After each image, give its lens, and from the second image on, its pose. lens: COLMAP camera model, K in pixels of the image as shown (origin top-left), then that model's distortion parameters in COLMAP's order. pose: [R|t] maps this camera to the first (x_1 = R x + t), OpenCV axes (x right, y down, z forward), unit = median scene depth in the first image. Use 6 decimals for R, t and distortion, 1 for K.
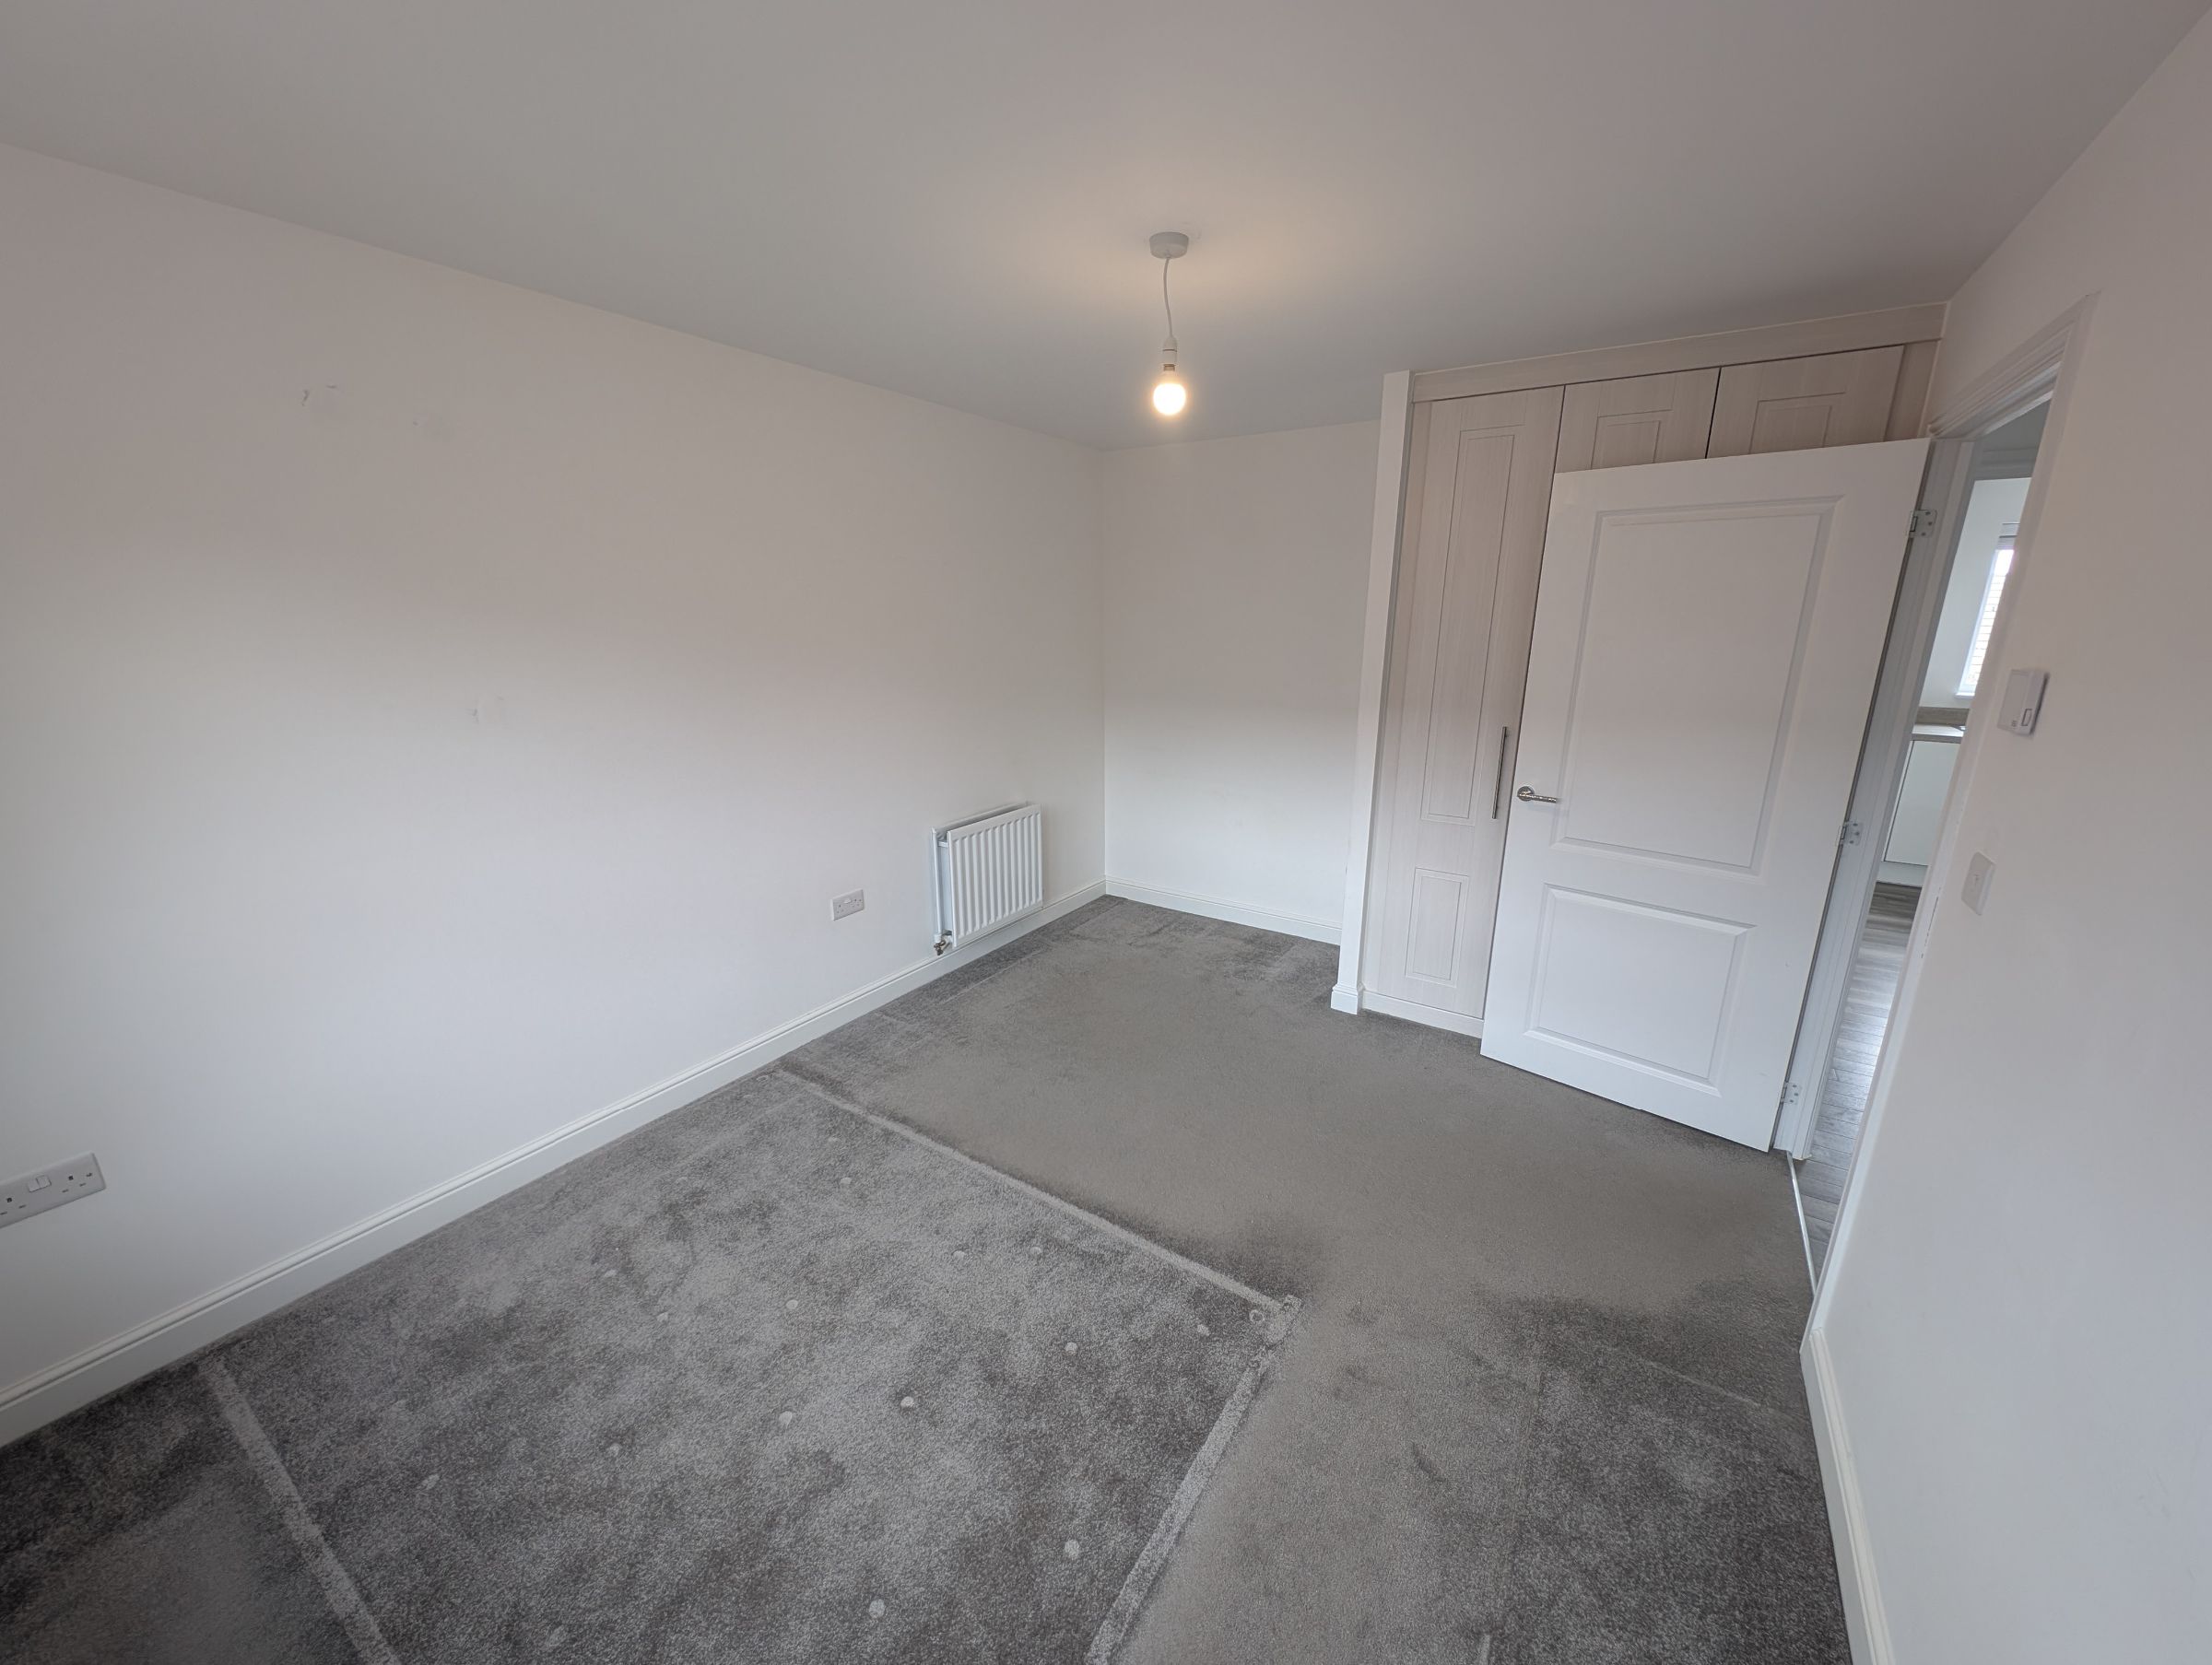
lens RADIAL K [[829.4, 0, 1115.0], [0, 829.4, 829.1], [0, 0, 1]] dist [0.006536, -0.004602]
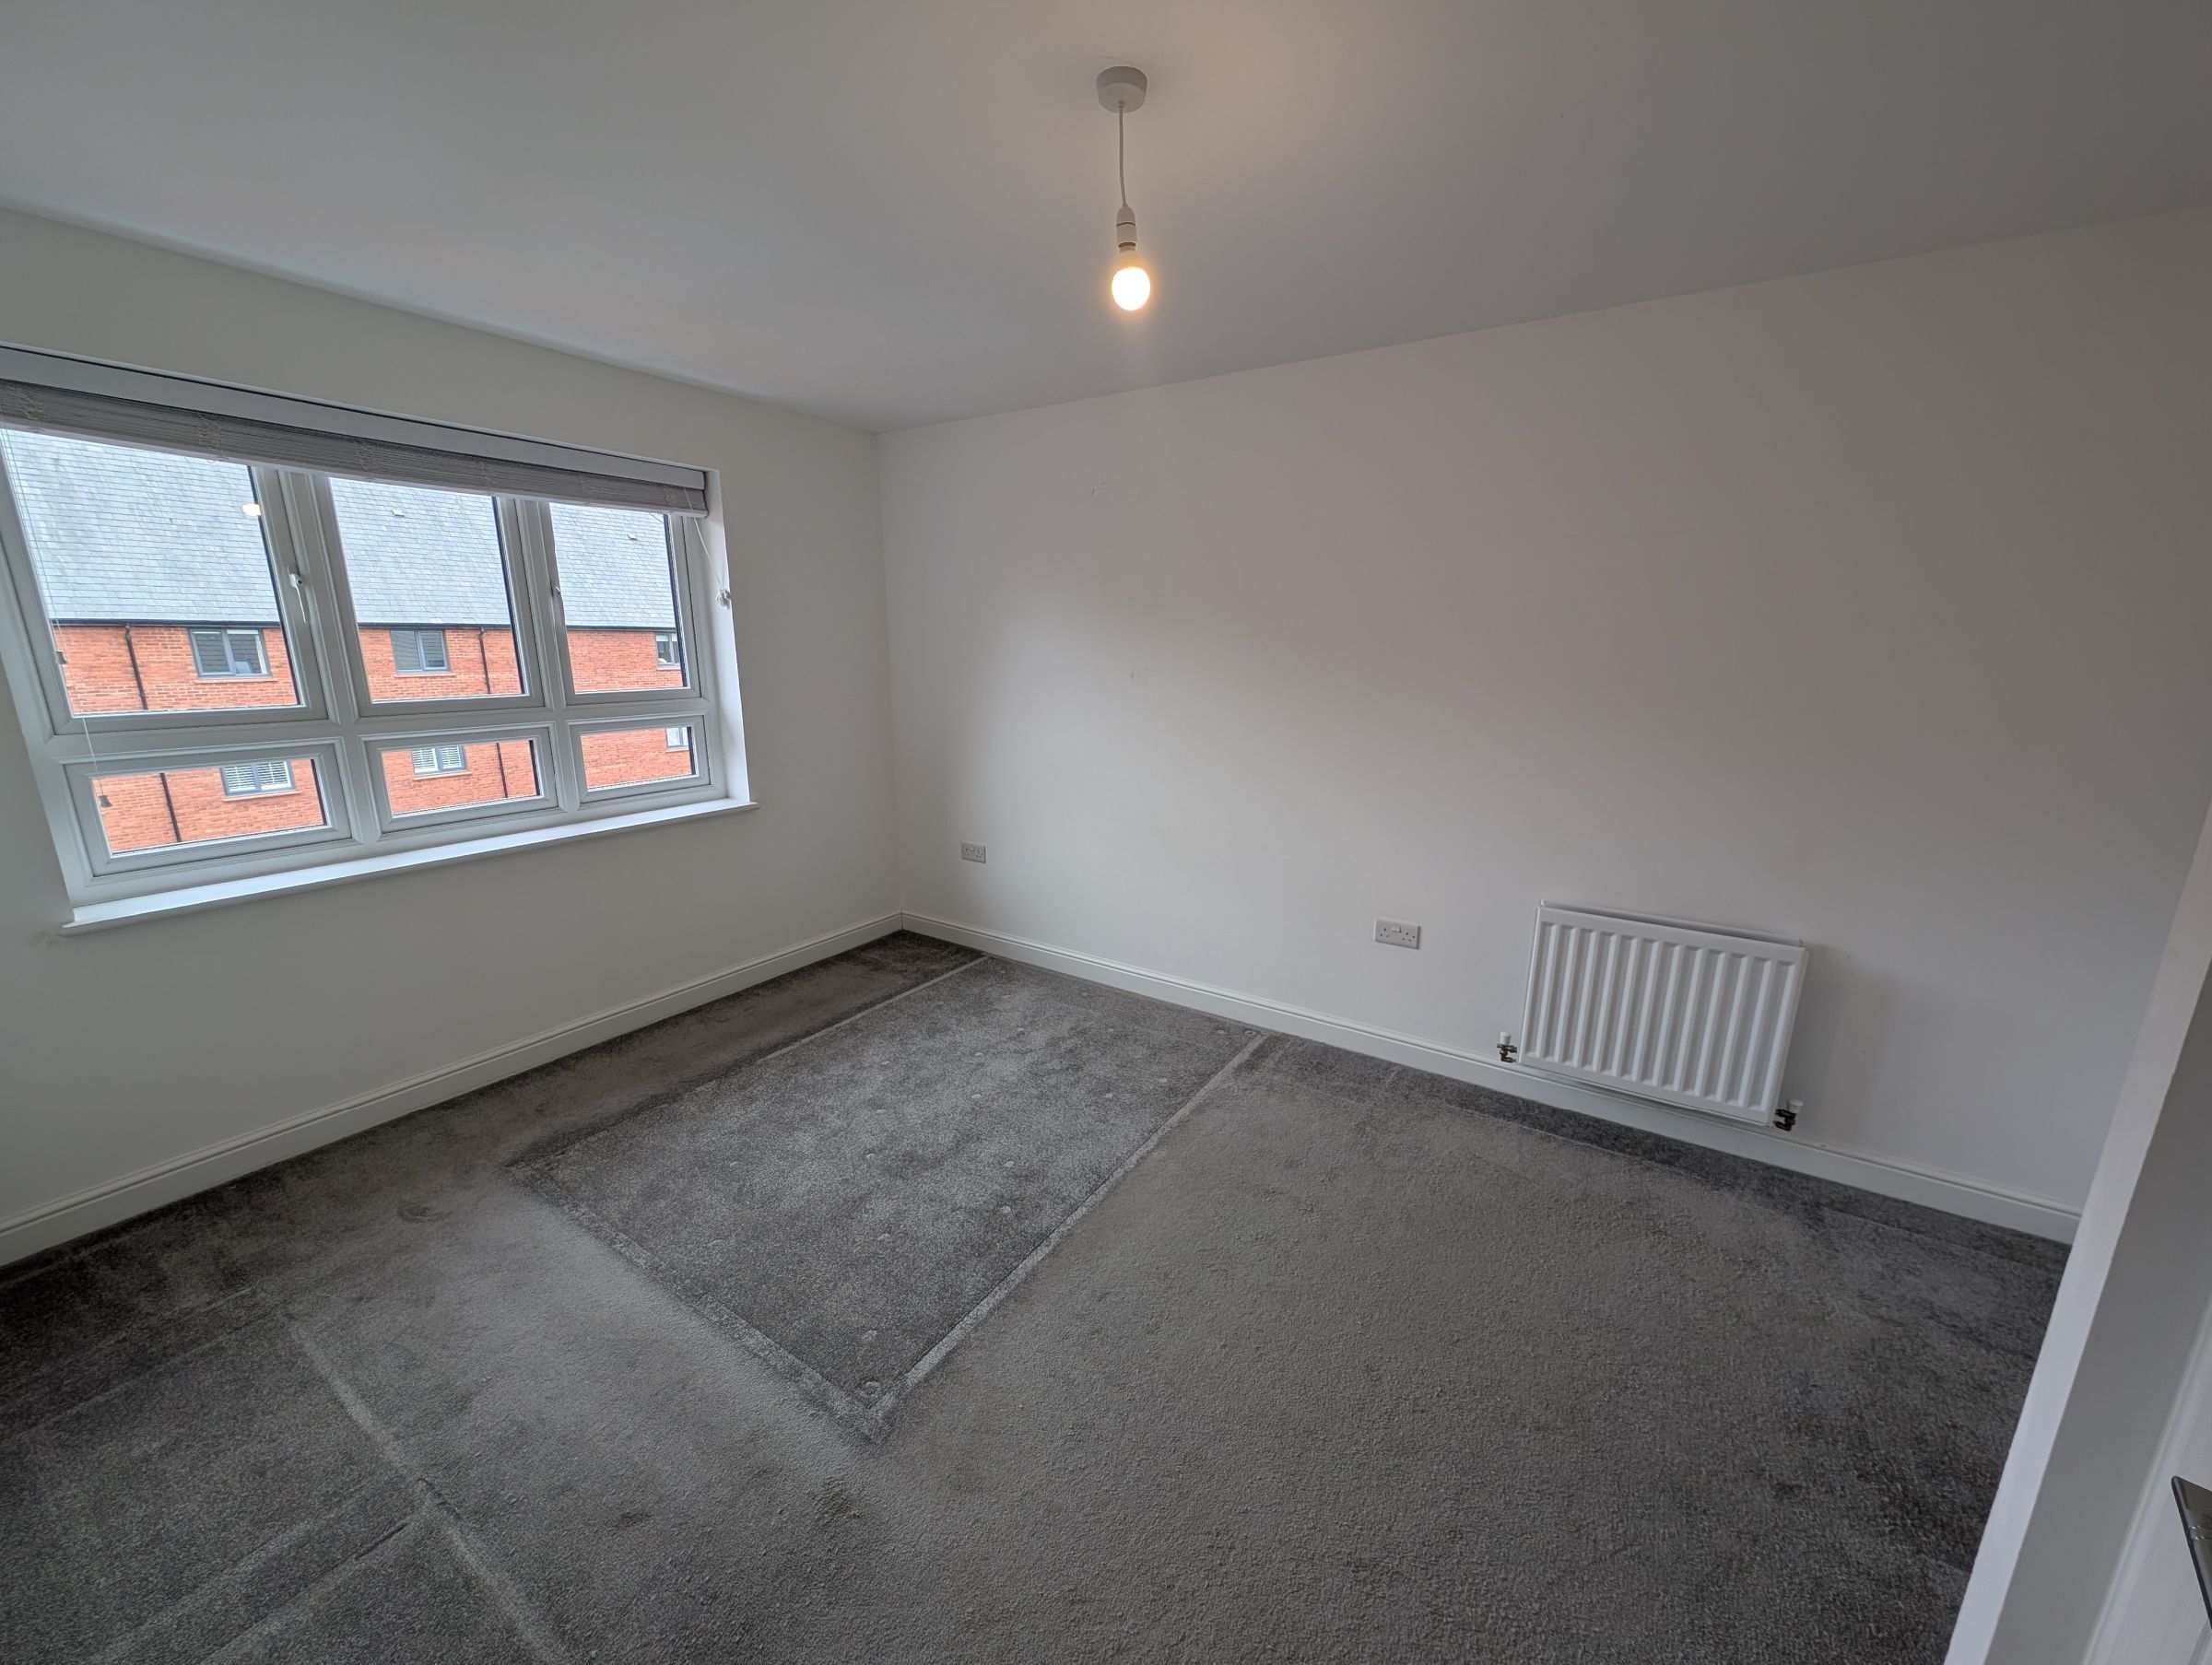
lens RADIAL K [[829.4, 0, 1115.0], [0, 829.4, 829.1], [0, 0, 1]] dist [0.006536, -0.004602]
pose [[-0.000490, 0.223180, -0.974777, 0.462242], [-0.262368, 0.940600, 0.215487, -0.112972], [0.964968, 0.255856, 0.058094, 0.544336]]
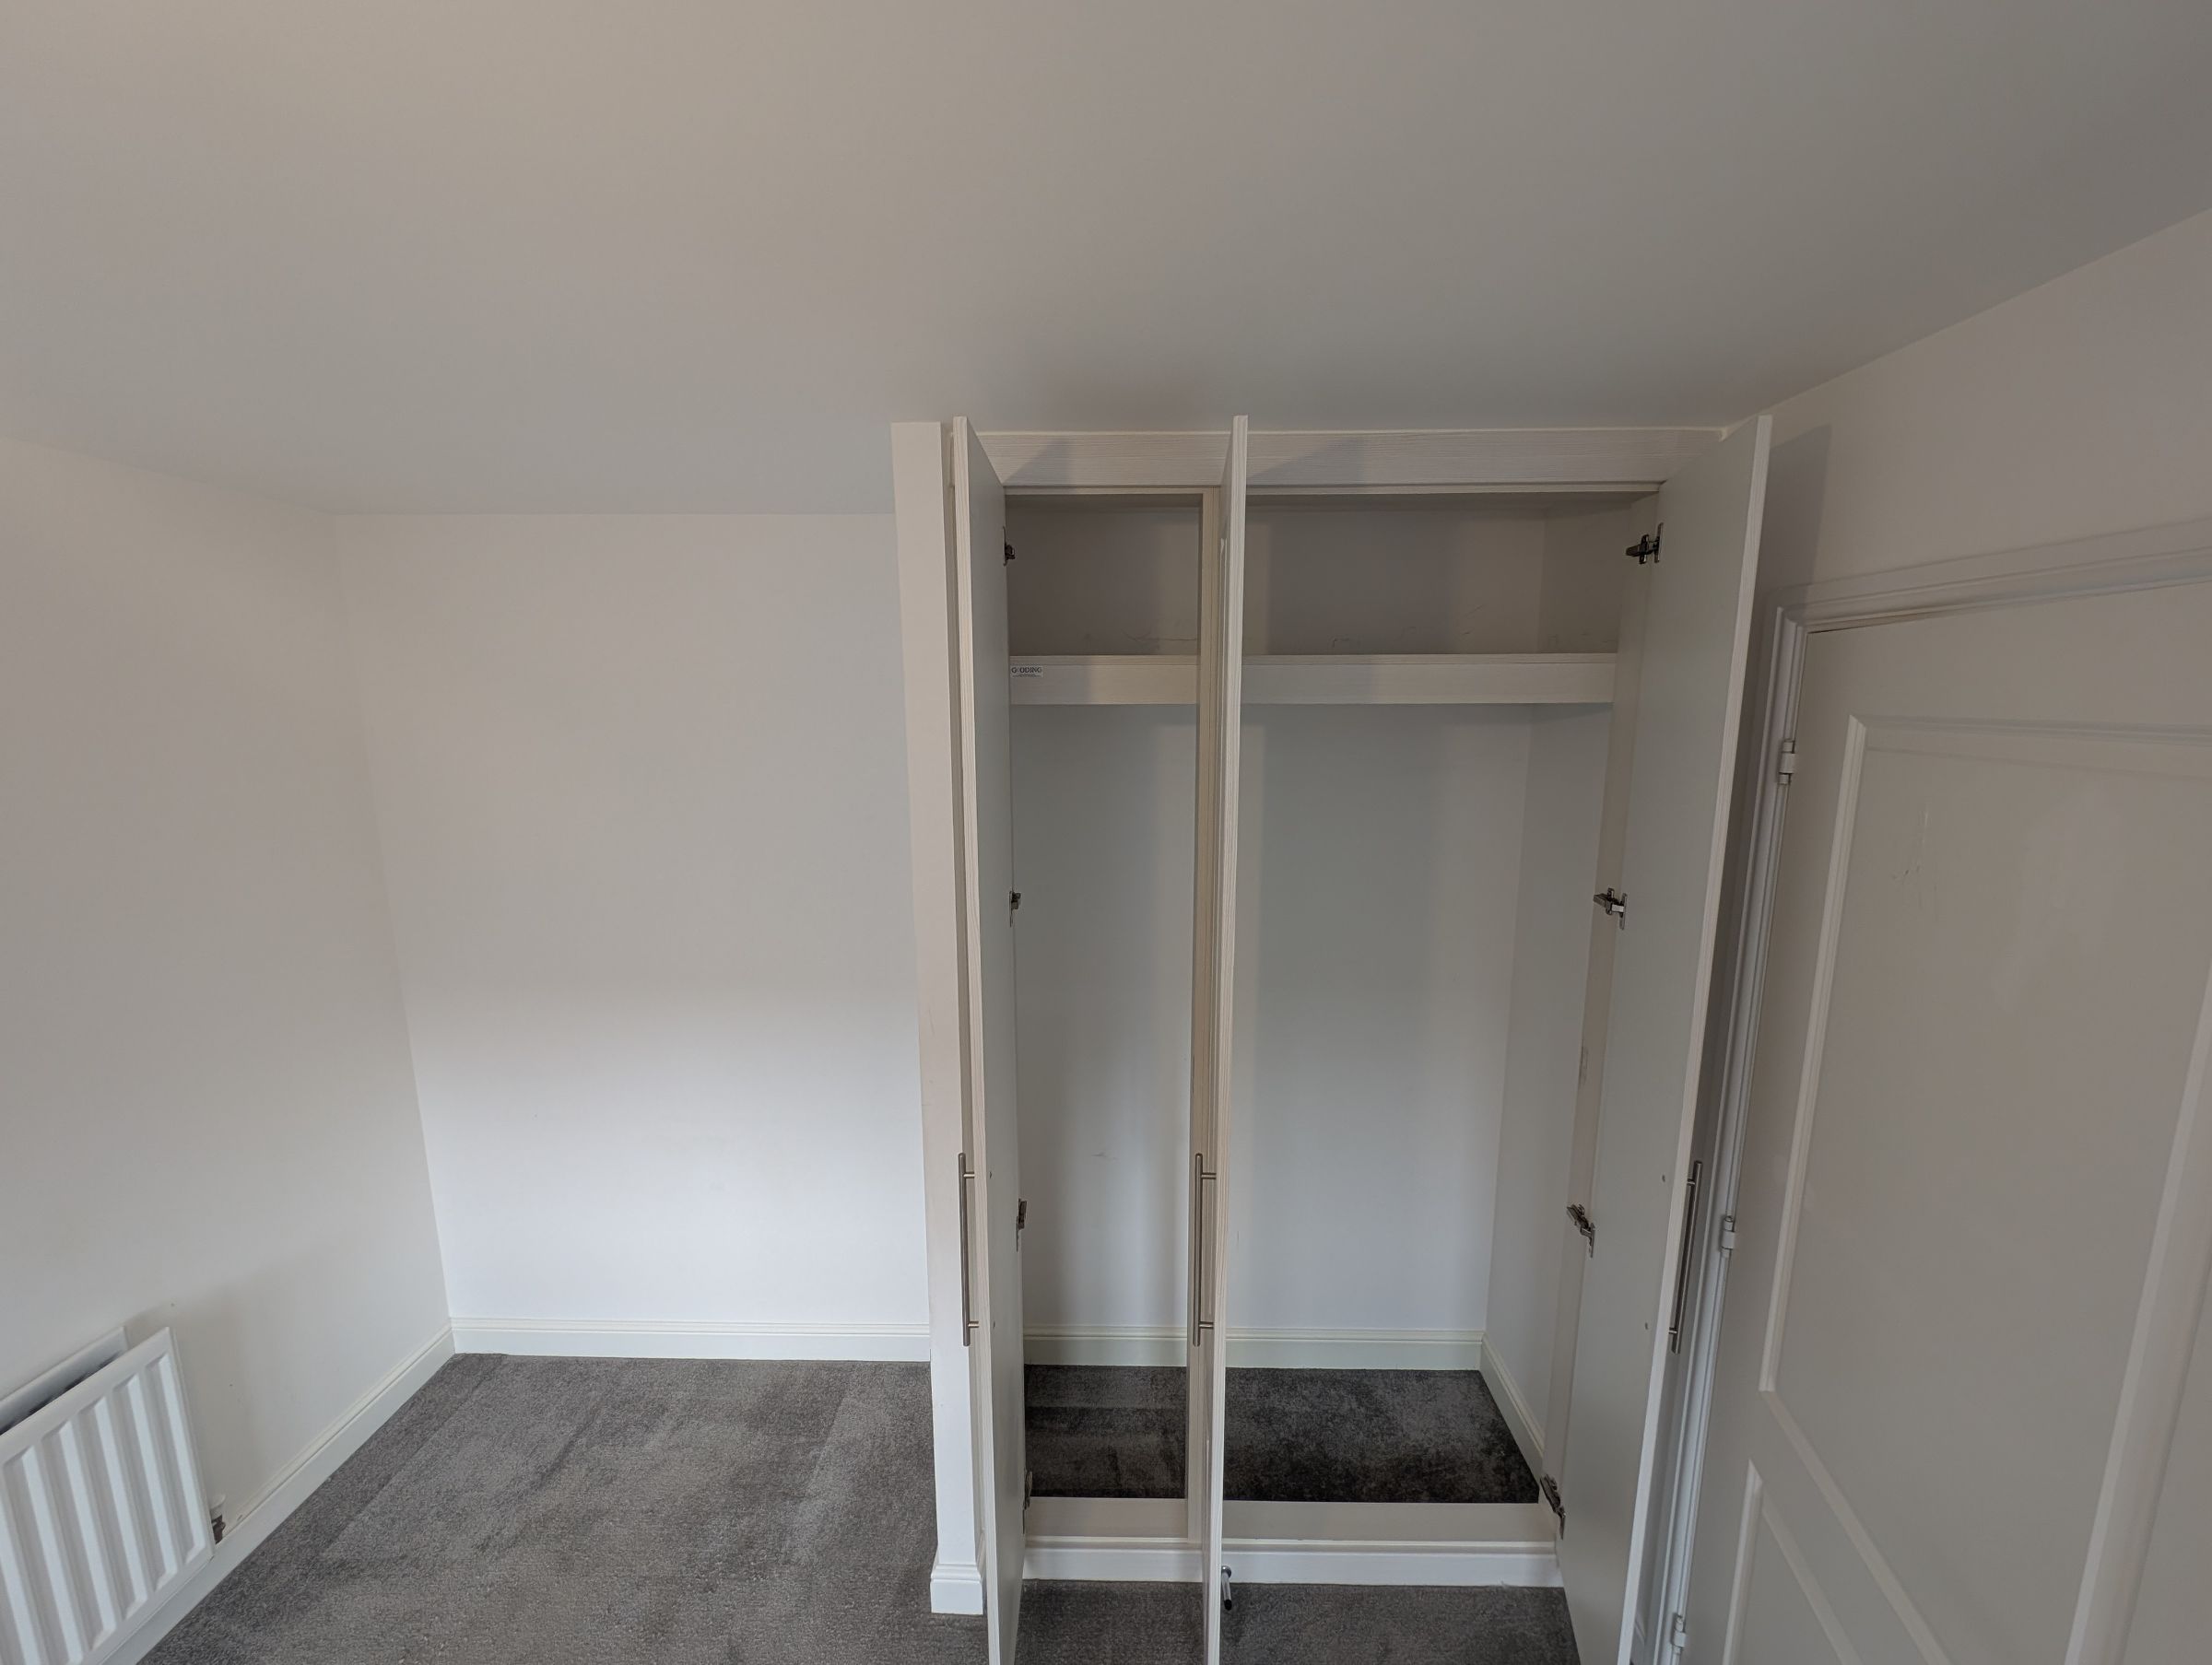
lens RADIAL K [[829.4, 0, 1115.0], [0, 829.4, 829.1], [0, 0, 1]] dist [0.006536, -0.004602]
pose [[0.845933, -0.082973, 0.526794, 0.117219], [0.139432, 0.987873, -0.068307, -0.193519], [-0.514738, 0.131236, 0.847244, 0.414742]]
